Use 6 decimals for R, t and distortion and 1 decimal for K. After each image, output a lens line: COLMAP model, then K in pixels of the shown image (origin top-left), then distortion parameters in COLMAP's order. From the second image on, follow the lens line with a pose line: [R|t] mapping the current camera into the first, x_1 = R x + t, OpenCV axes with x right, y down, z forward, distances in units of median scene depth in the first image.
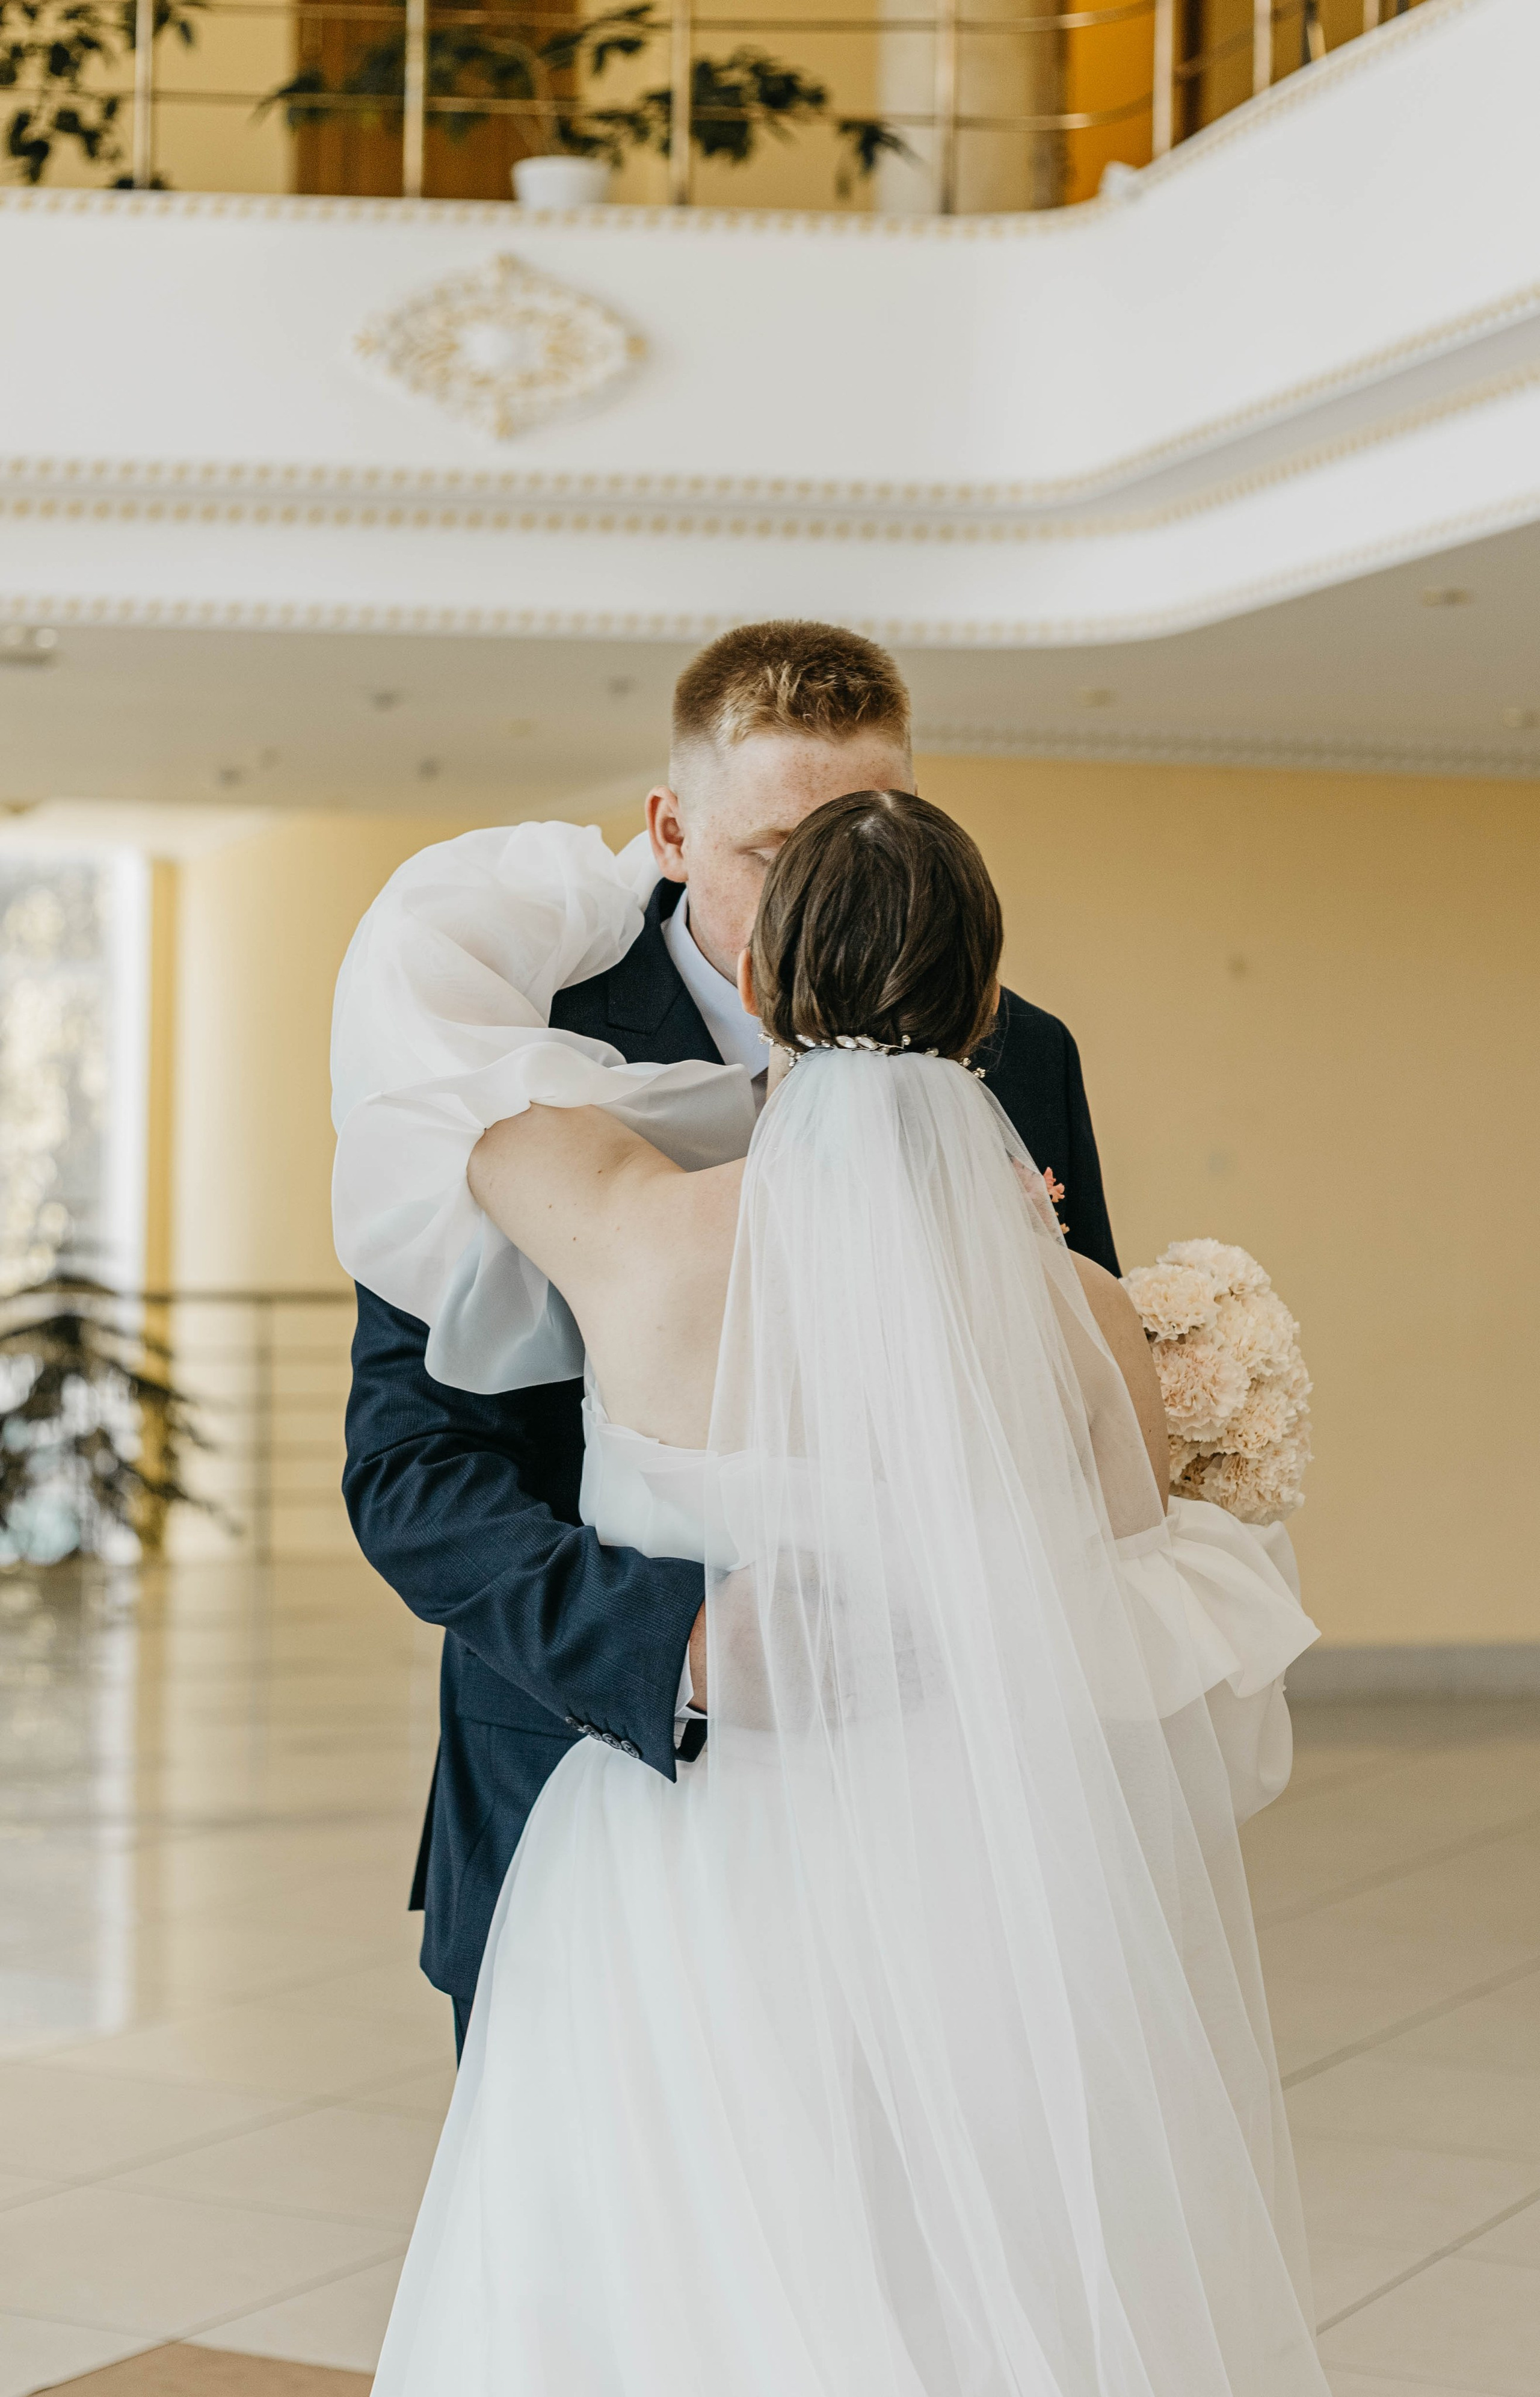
lens RADIAL K [[4226.4, 0, 796.7], [0, 4226.4, 1144.2], [0, 0, 1]] dist [-0.018844, 0.000000]
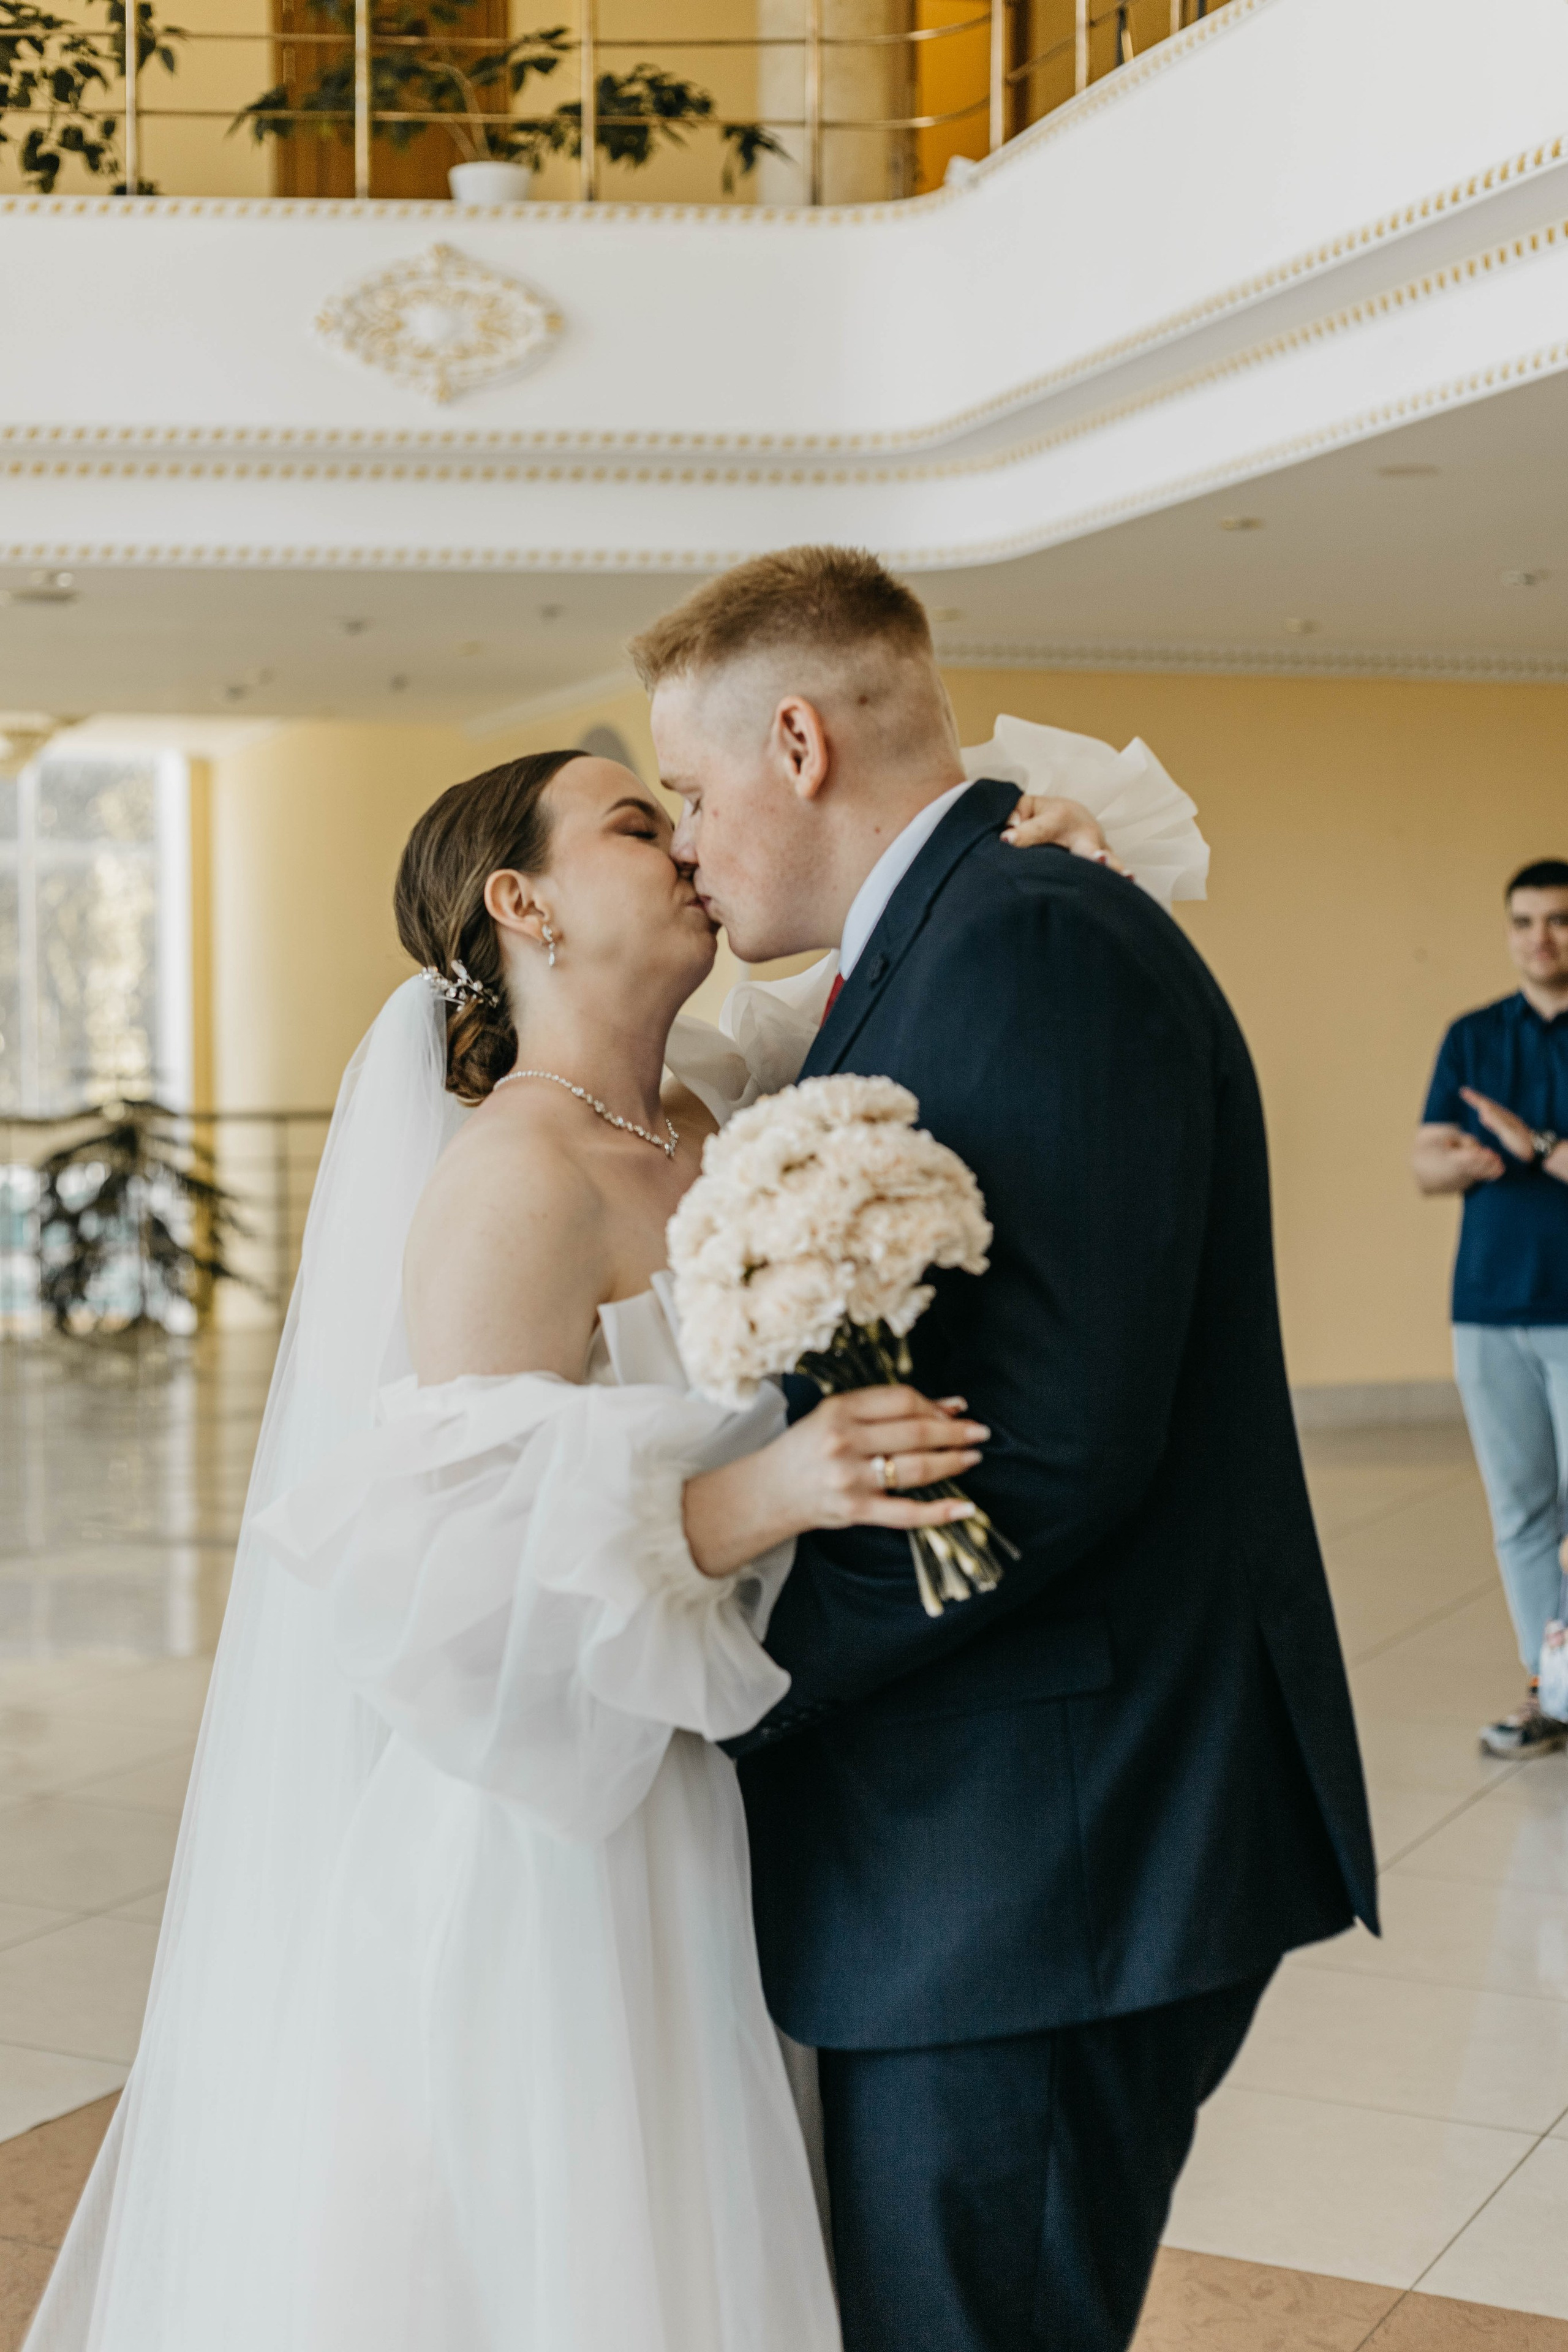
lens RADIAL K [[3336.6, 0, 749.9], [0, 3336.6, 1182.4], [0, 0, 1]] dist [-0.012653, 0.000000]
pose [[0.999798, -0.018214, 0.008442, 0.004304], [0.017654, 0.997909, 0.062171, -0.005300], [-0.009557, -0.062009, 0.998030, 0.051268]]
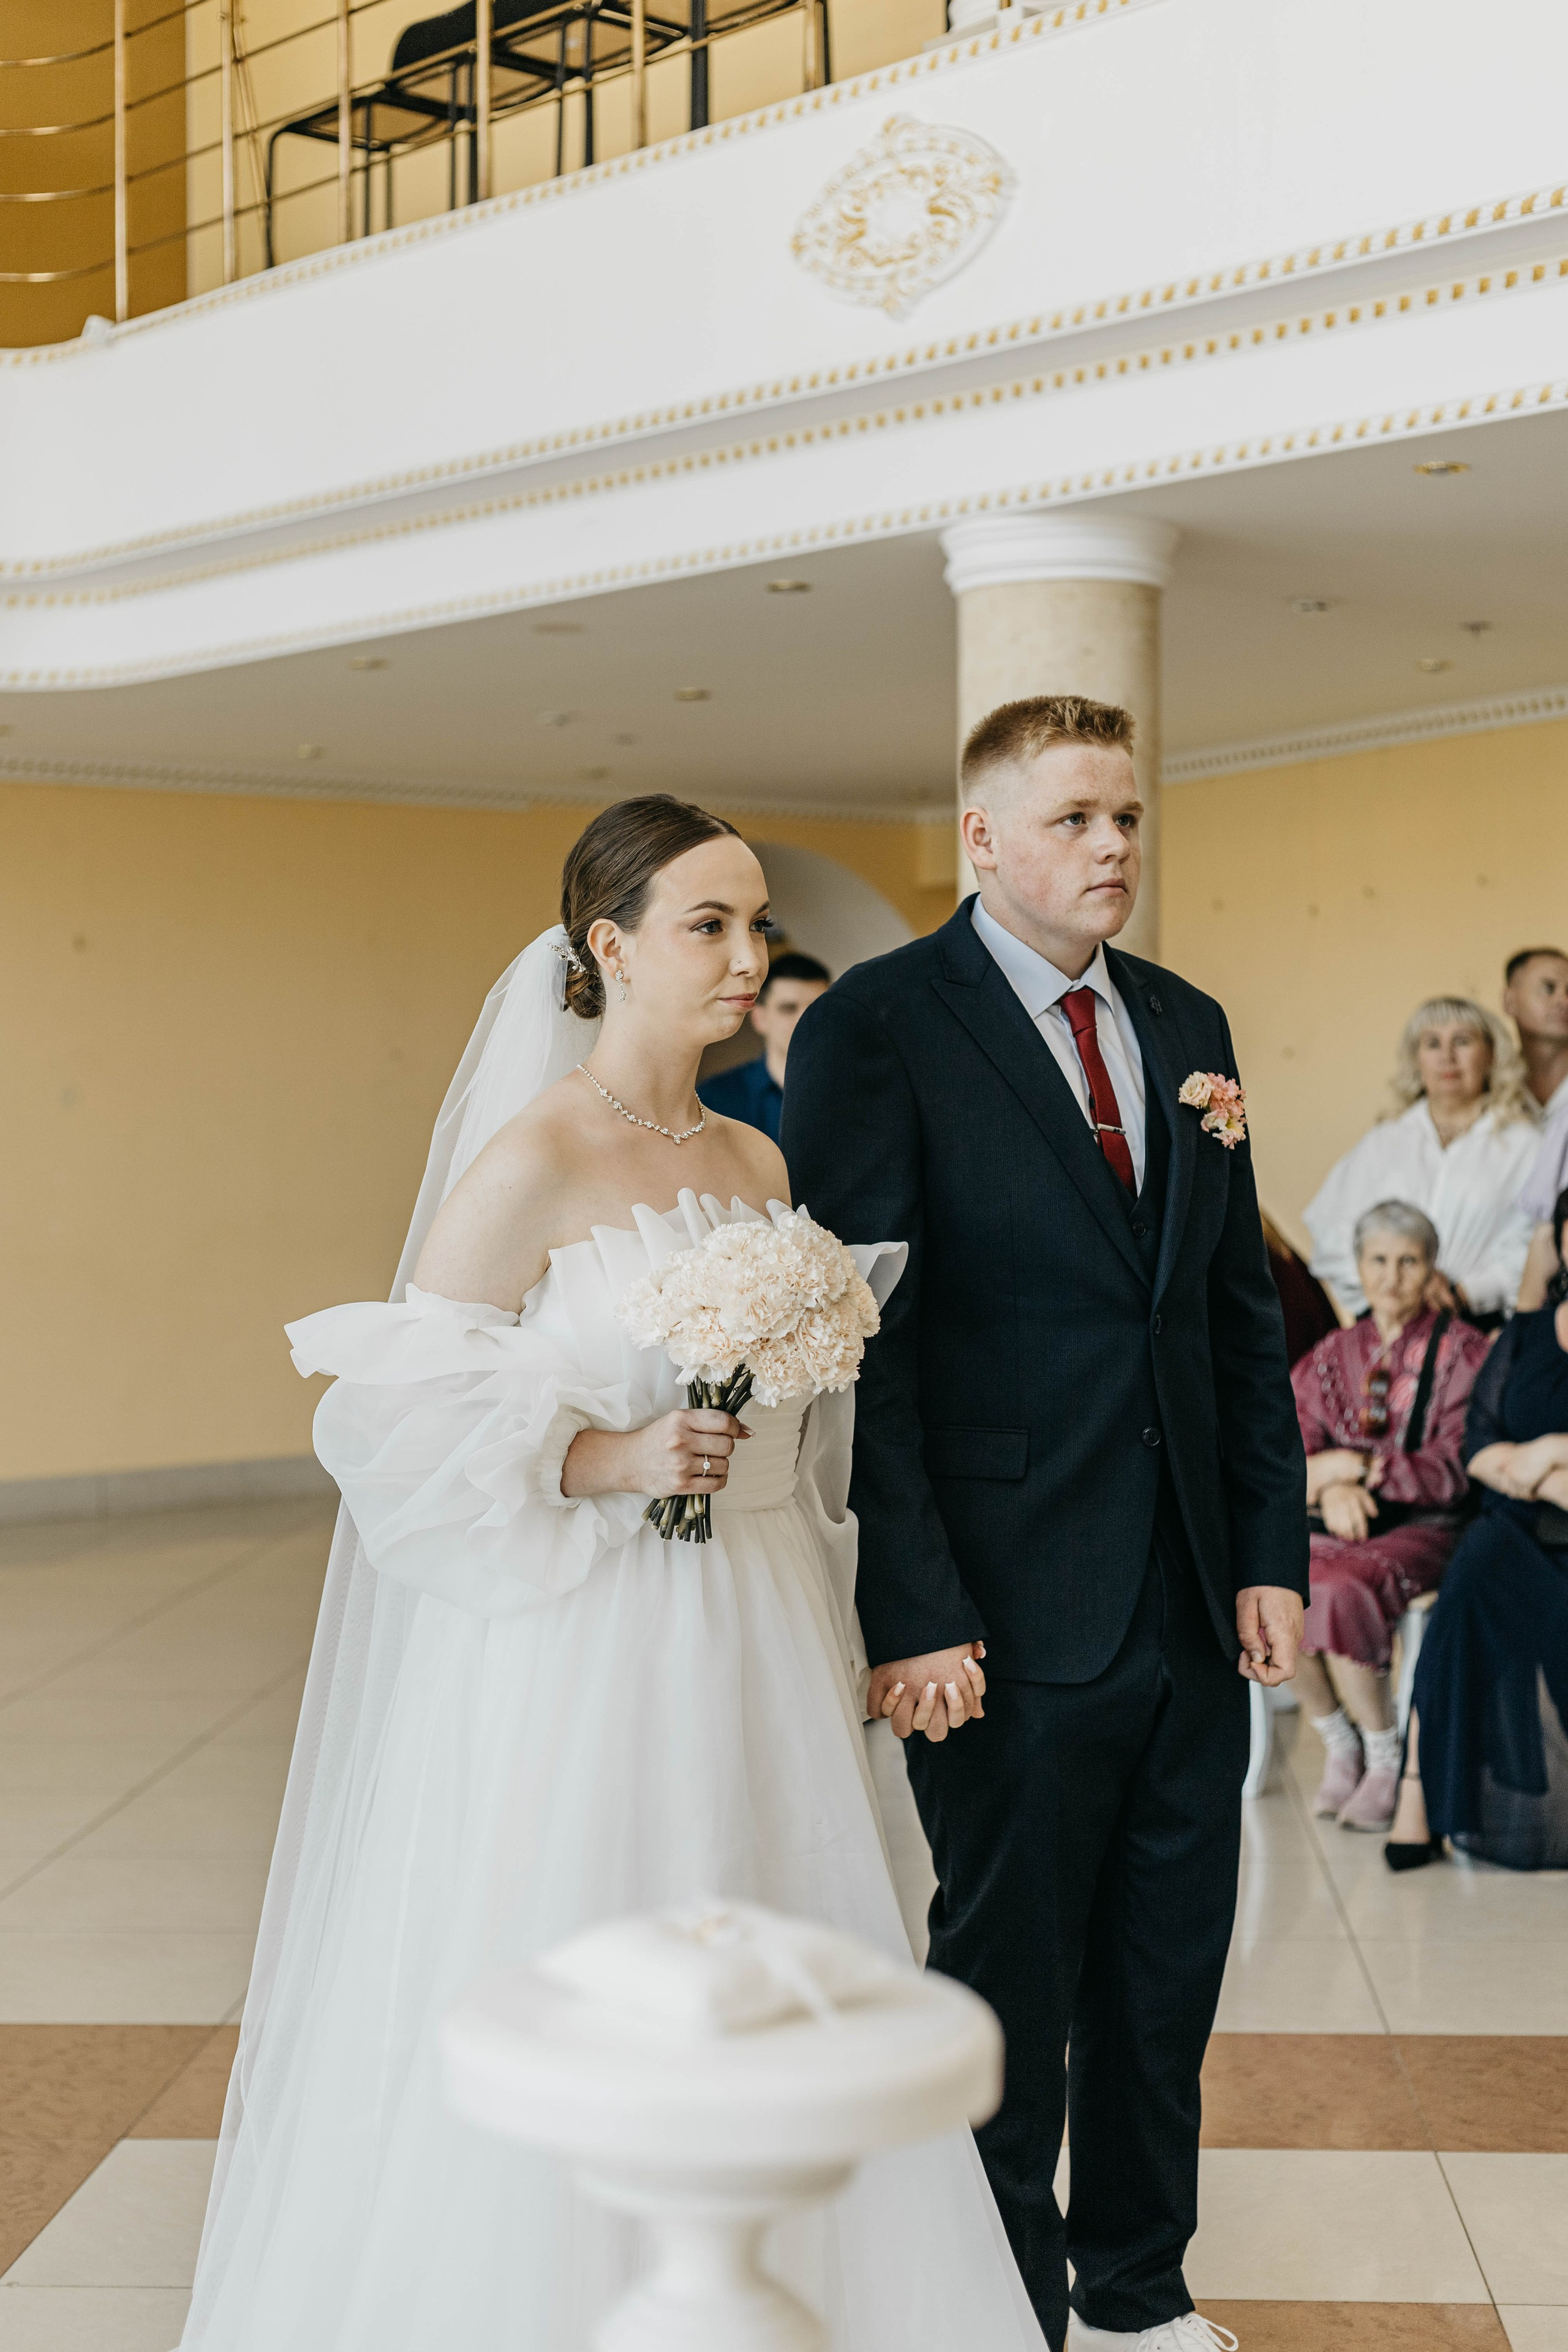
lens RADIAL K [[3336.6, 0, 793.6], [0, 3336.6, 1166.8], [0, 0, 1]] dist [-0.012653, 0.000000]
pose [[0.916020, -0.031258, 0.399914, -0.129660], [0.020730, 0.999316, 0.030627, -0.000629], [-0.400597, -0.019765, 0.916041, -0.015637]]
